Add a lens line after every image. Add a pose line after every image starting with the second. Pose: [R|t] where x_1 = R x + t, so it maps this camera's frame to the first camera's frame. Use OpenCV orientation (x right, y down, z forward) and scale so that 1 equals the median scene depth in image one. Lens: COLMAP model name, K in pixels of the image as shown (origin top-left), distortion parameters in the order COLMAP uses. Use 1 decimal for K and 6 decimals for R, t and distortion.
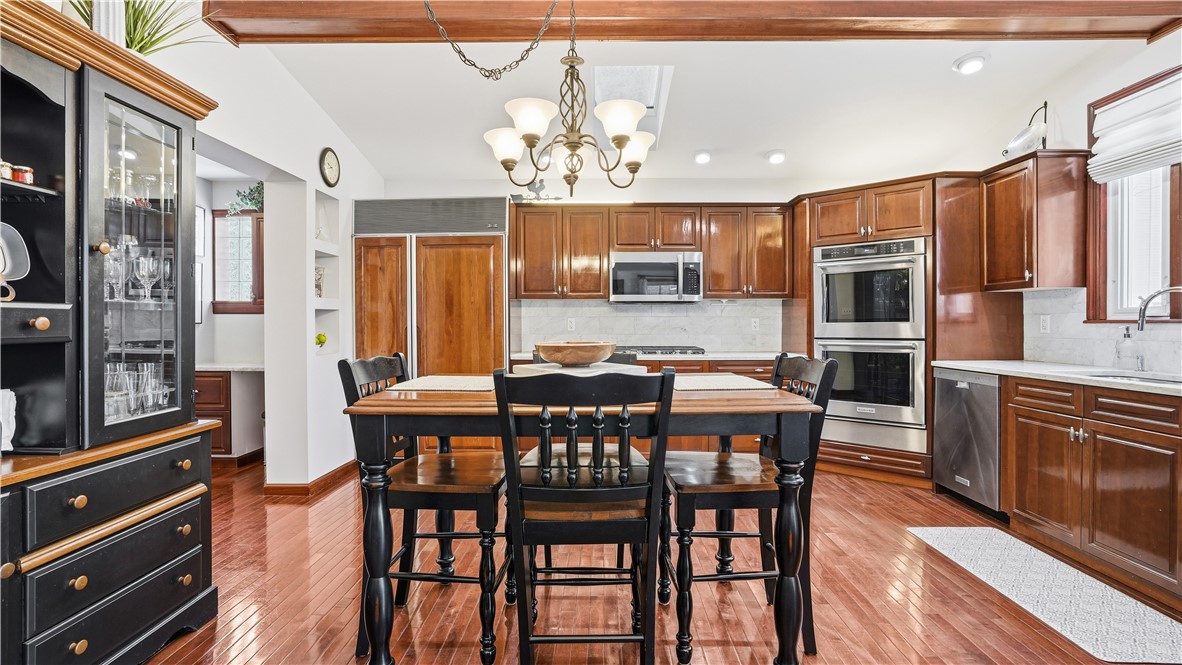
lens RADIAL K [[565.1, 0, 587.1], [0, 565.1, 327.2], [0, 0, 1]] dist [-0.041001, 0.031011]
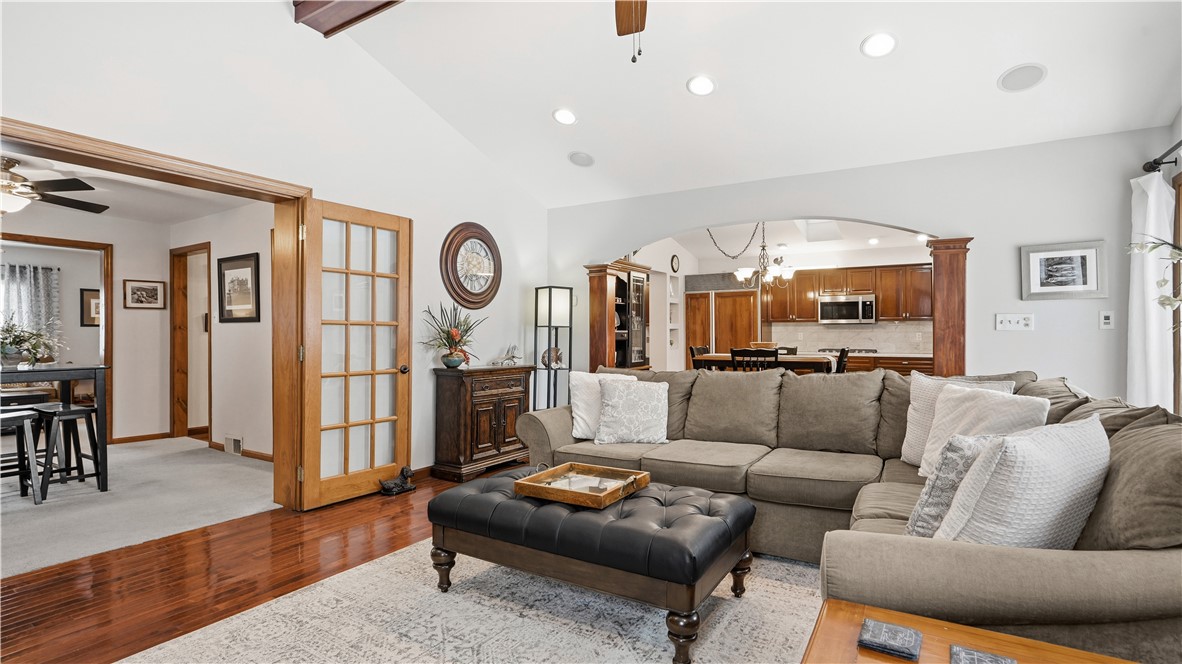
lens RADIAL K [[565.1, 0, 587.1], [0, 565.1, 326.7], [0, 0, 1]] dist [-0.041001, 0.031011]
pose [[0.862150, -0.005245, -0.506625, 0.330916], [-0.005777, 0.999780, -0.020182, 0.005457], [0.506619, 0.020326, 0.861930, -0.987265]]
